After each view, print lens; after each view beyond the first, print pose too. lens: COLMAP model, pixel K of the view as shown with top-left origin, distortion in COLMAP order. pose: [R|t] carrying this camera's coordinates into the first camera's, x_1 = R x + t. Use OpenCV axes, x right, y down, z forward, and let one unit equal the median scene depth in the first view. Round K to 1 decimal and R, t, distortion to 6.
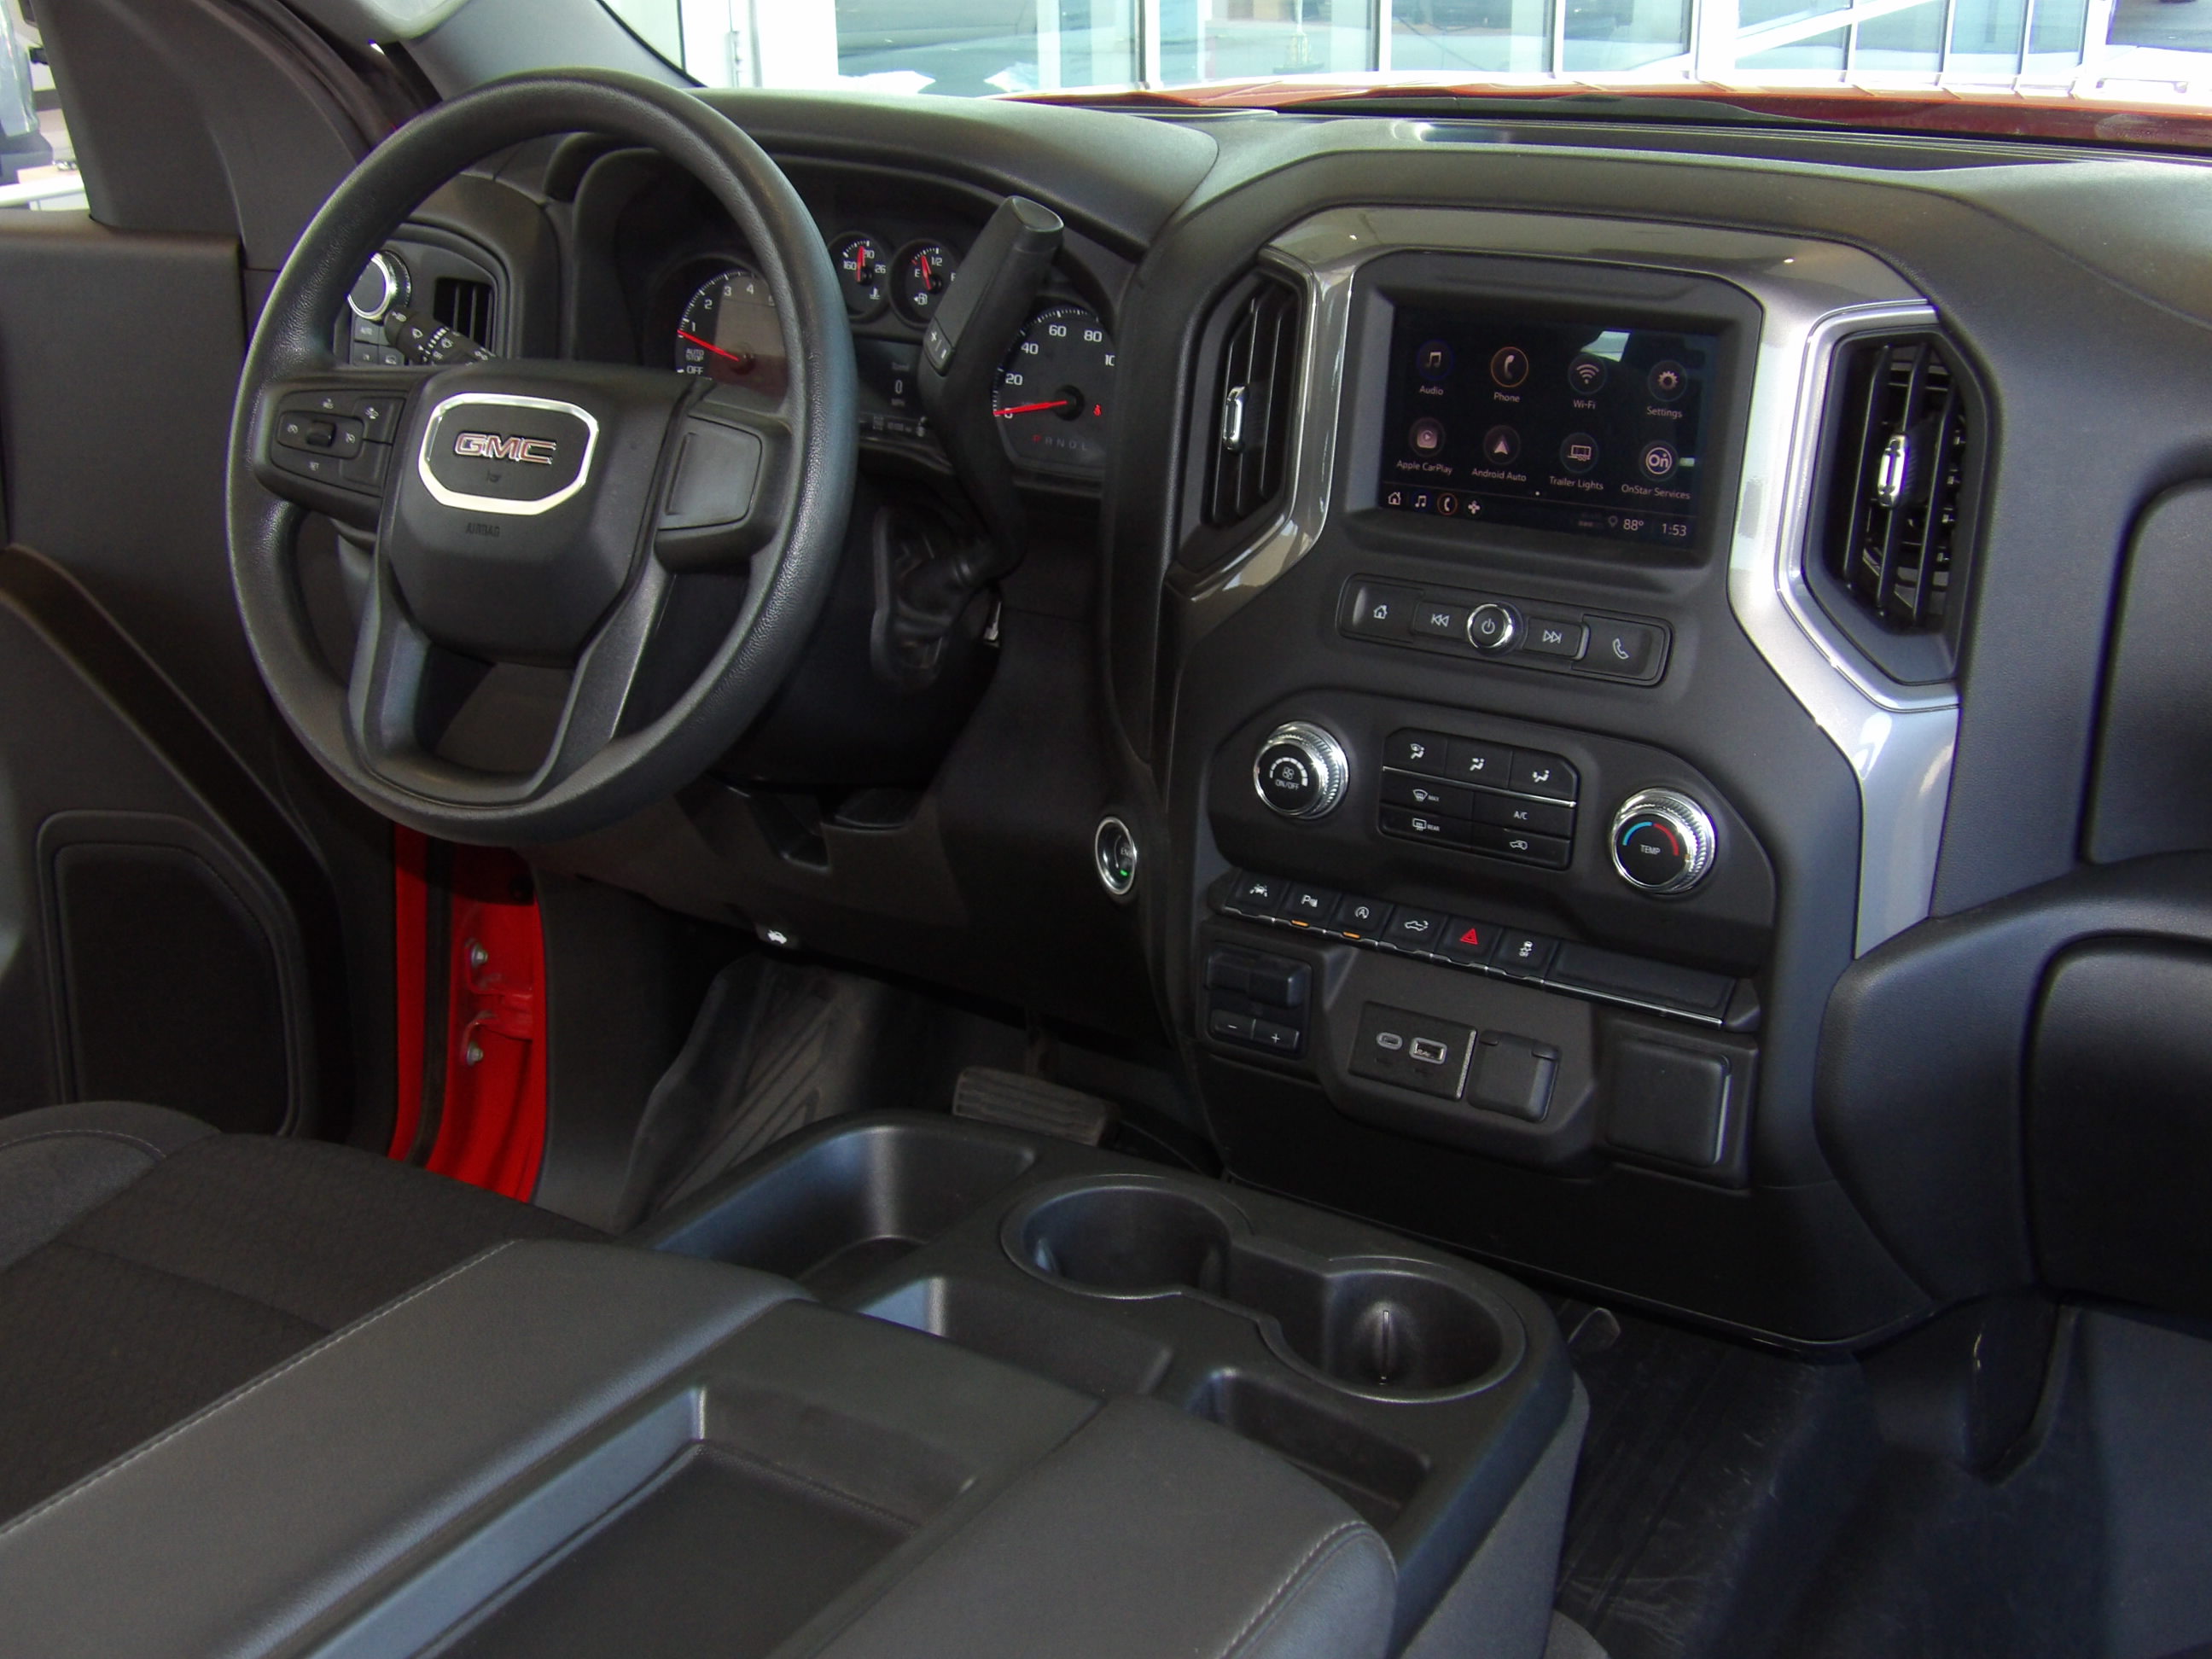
lens RADIAL K [[2550.1, 0, 1106.0], [0, 2550.1, 829.5], [0, 0, 1]] dist [0.017759, -0.054120]
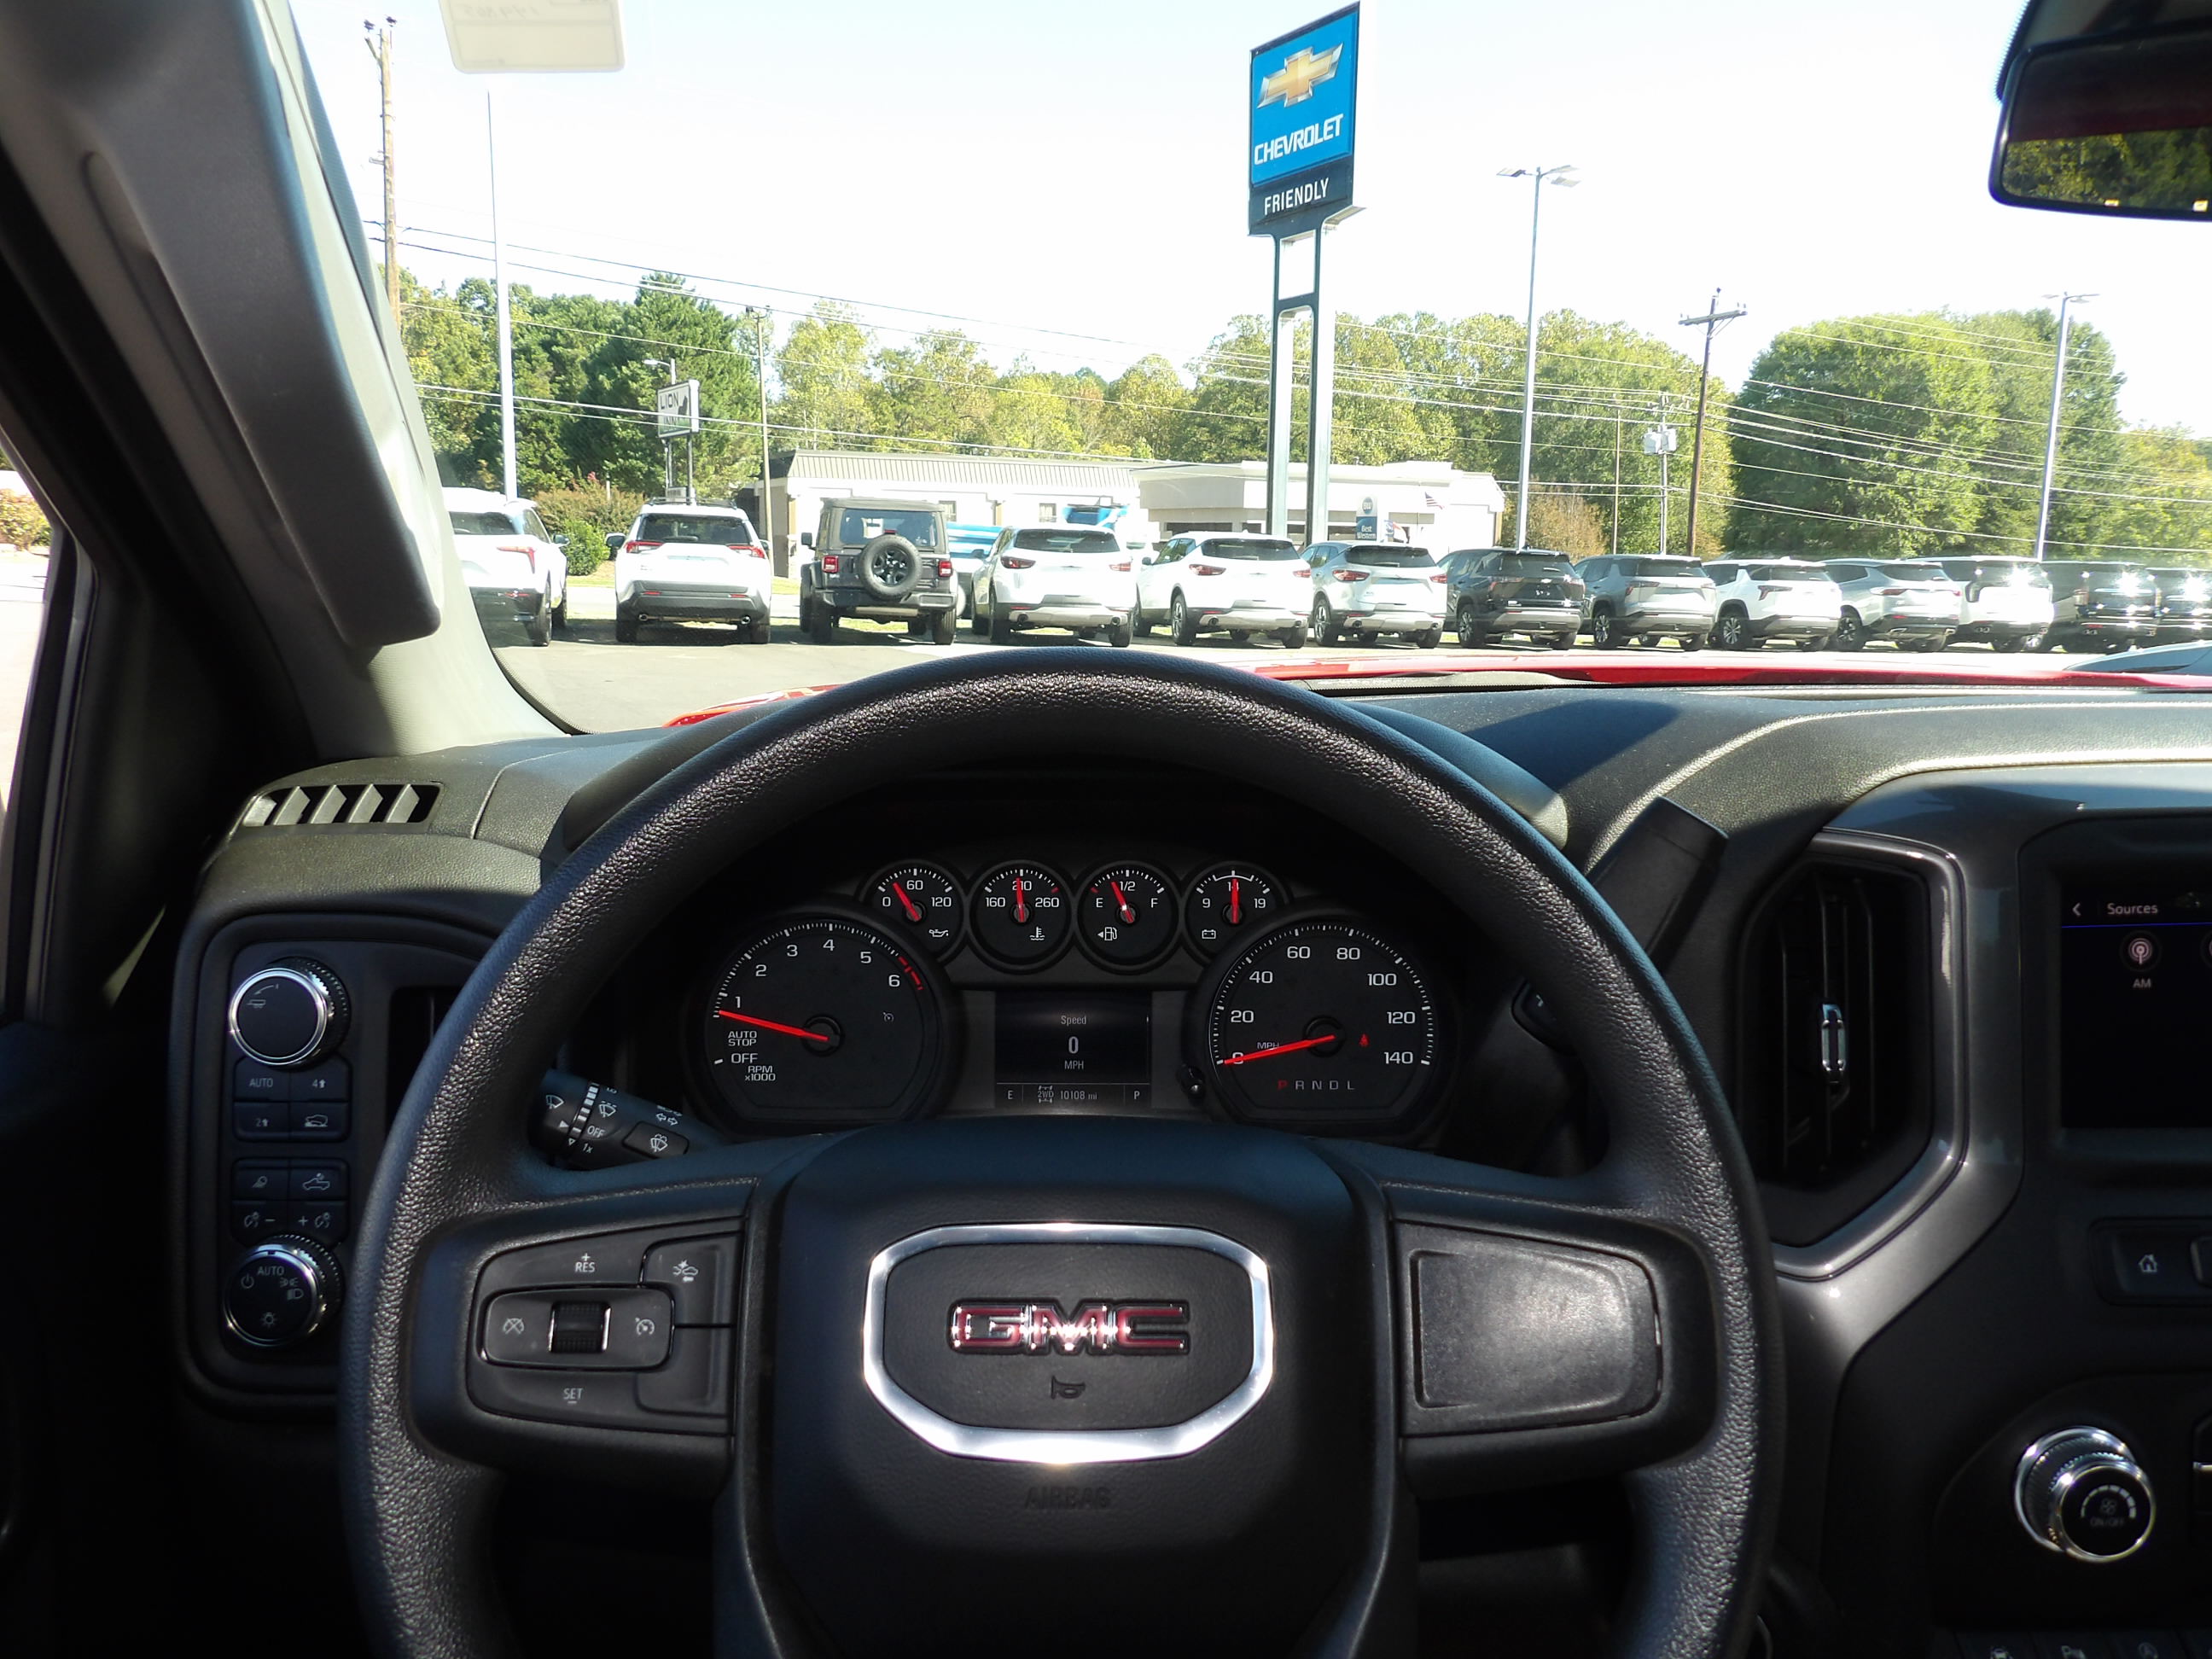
lens RADIAL K [[1545.5, 0, 1097.0], [0, 1545.5, 786.0], [0, 0, 1]] dist [-0.036720, 0.005784]
pose [[0.850357, -0.074274, 0.520938, -0.394961], [0.193750, 0.964632, -0.178735, -0.203543], [-0.489238, 0.252920, 0.834672, 0.716544]]
